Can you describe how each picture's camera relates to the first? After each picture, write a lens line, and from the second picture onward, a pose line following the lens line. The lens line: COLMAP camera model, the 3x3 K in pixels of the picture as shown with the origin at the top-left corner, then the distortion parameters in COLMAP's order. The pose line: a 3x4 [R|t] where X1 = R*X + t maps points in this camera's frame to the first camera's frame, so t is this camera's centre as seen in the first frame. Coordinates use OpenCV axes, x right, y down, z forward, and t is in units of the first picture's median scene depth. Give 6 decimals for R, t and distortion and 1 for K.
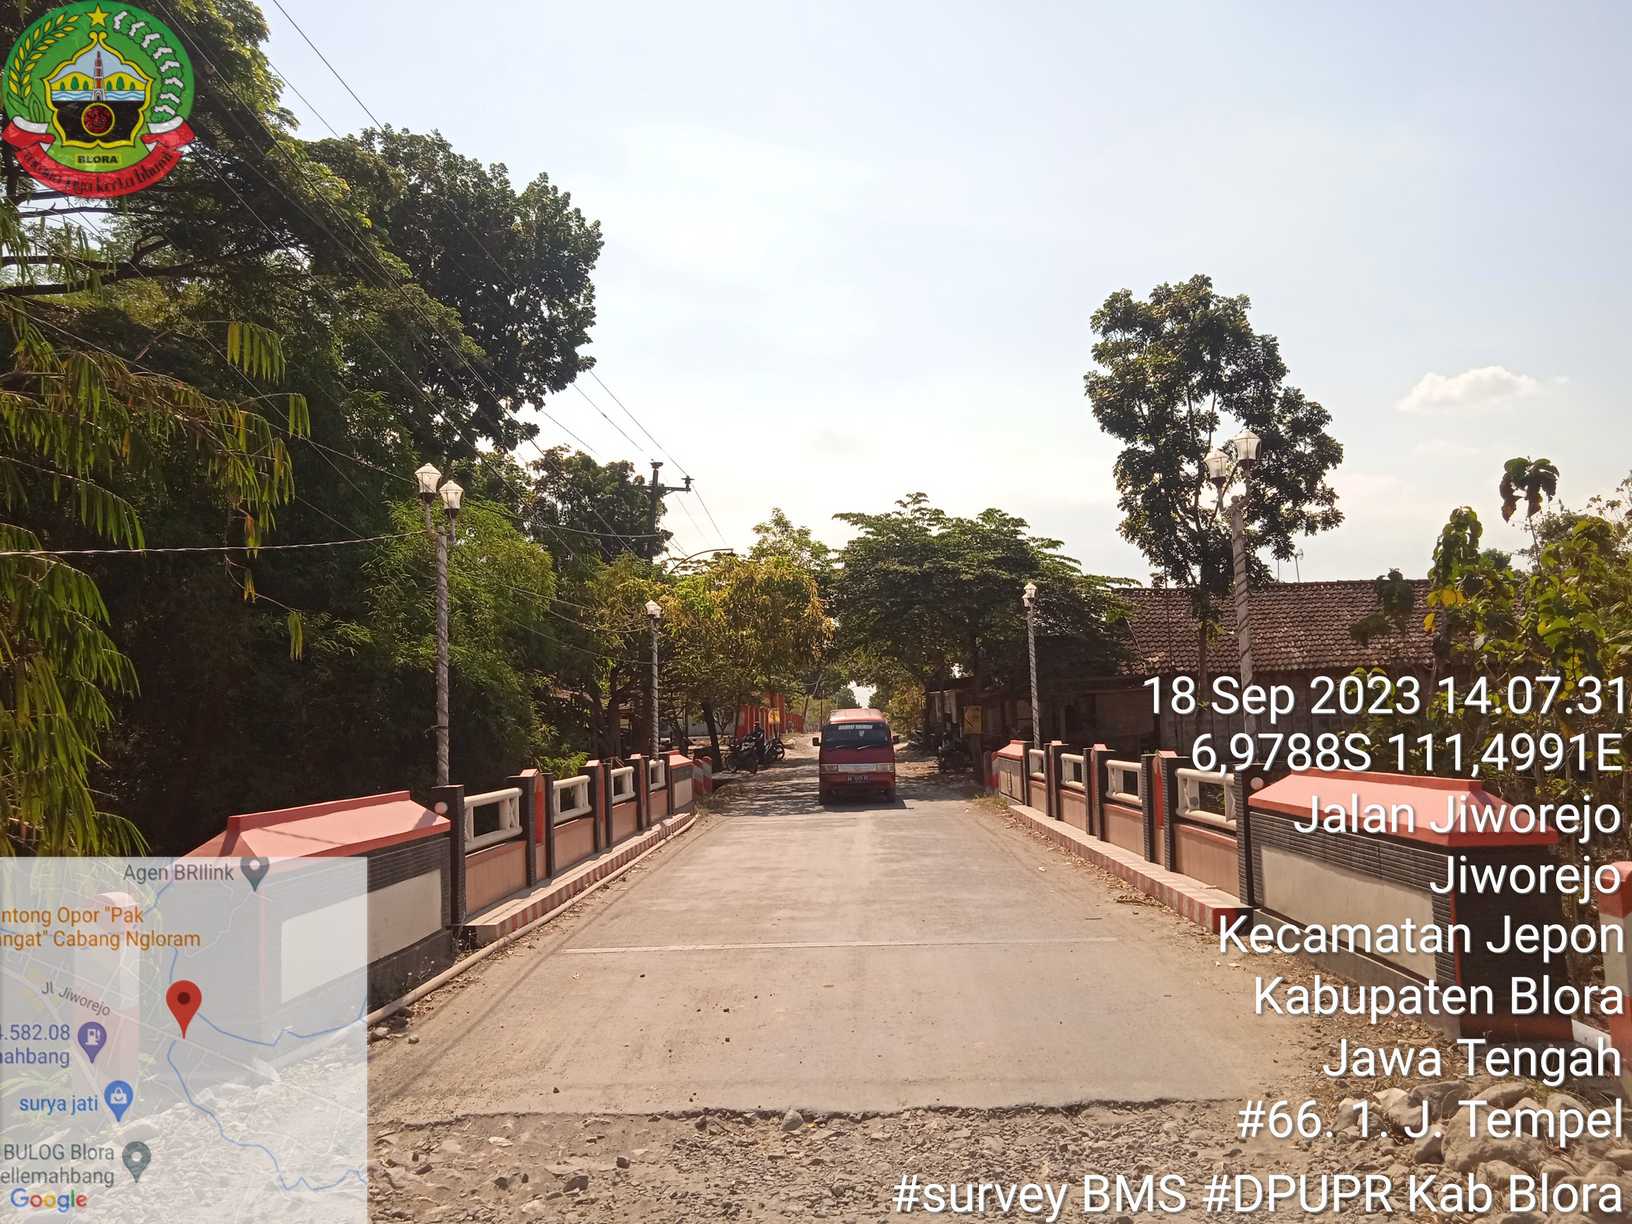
lens RADIAL K [[1346.4, 0, 813.4], [0, 1346.4, 621.9], [0, 0, 1]] dist [0.058206, -0.065680]
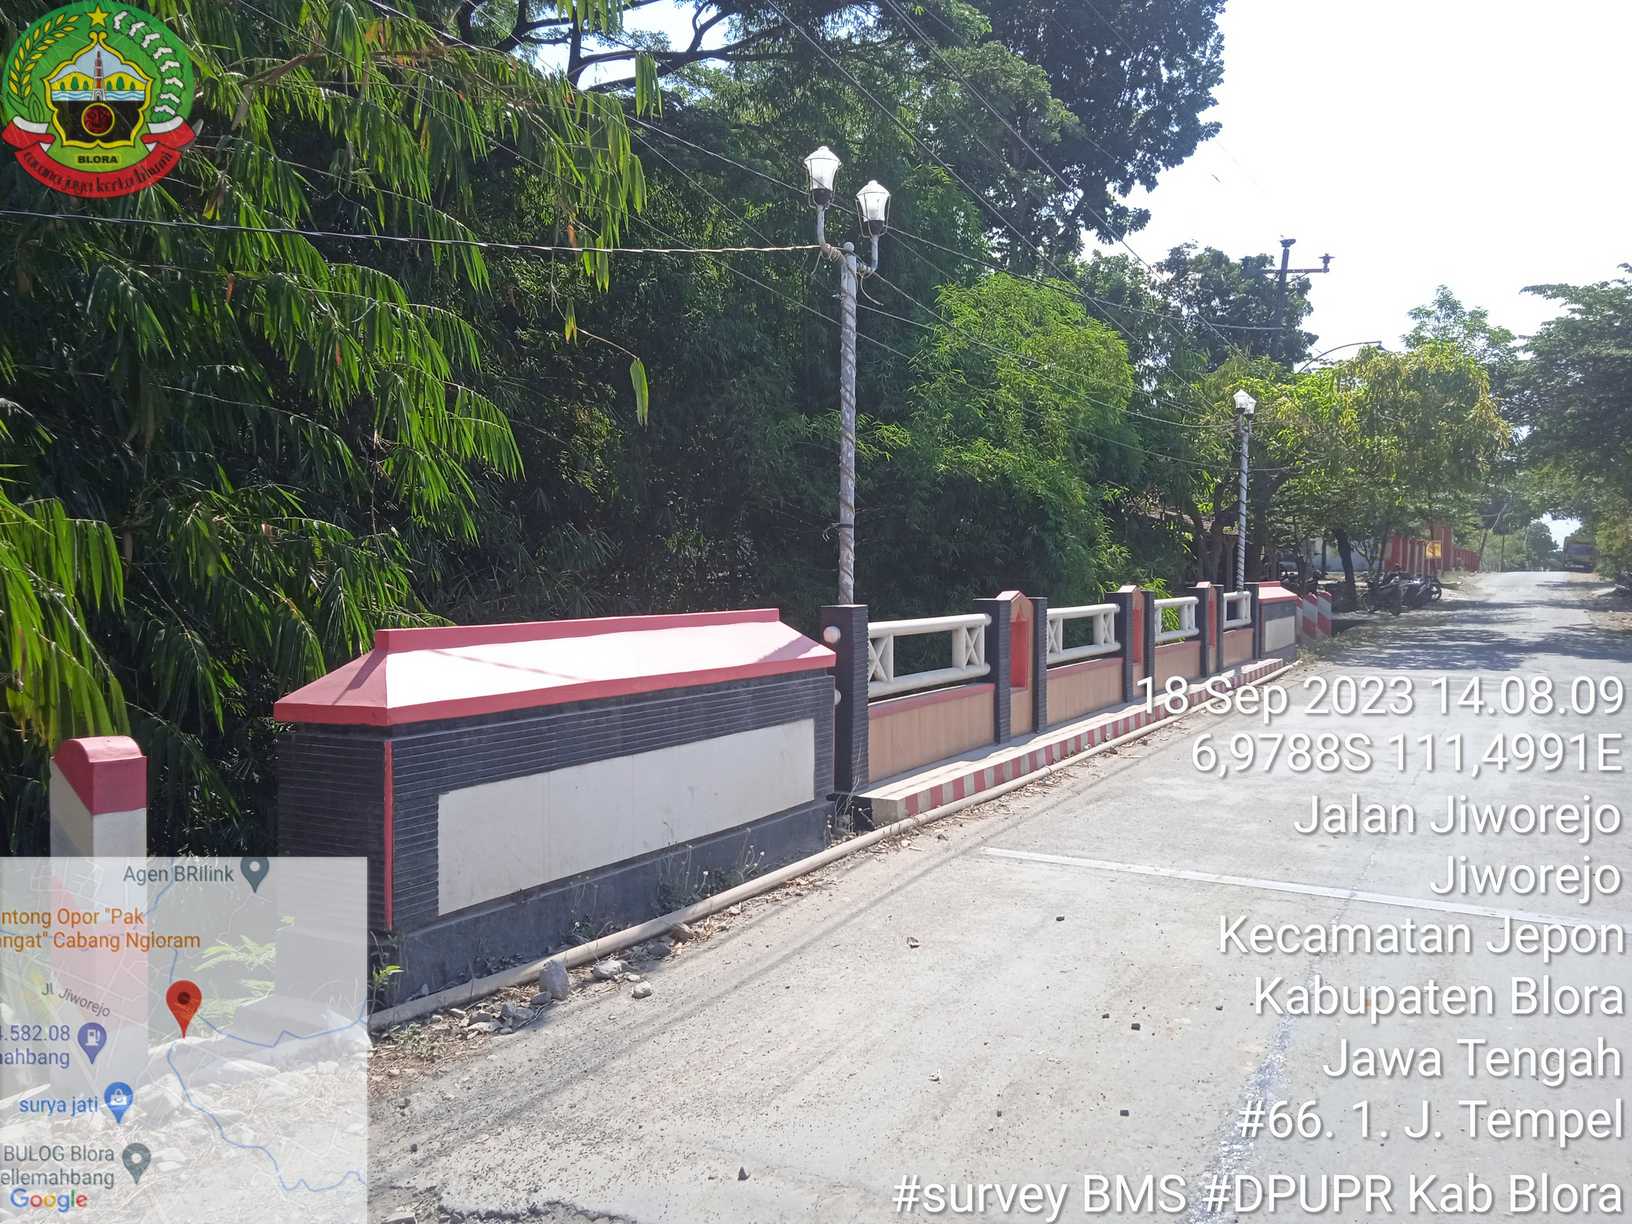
lens RADIAL K [[1346.4, 0, 813.4], [0, 1346.4, 621.9], [0, 0, 1]] dist [0.058206, -0.065680]
pose [[0.893063, 0.053409, -0.446751, 0.011929], [0.003095, 0.992177, 0.124802, 0.012515], [0.449922, -0.112838, 0.885911, 0.110033]]
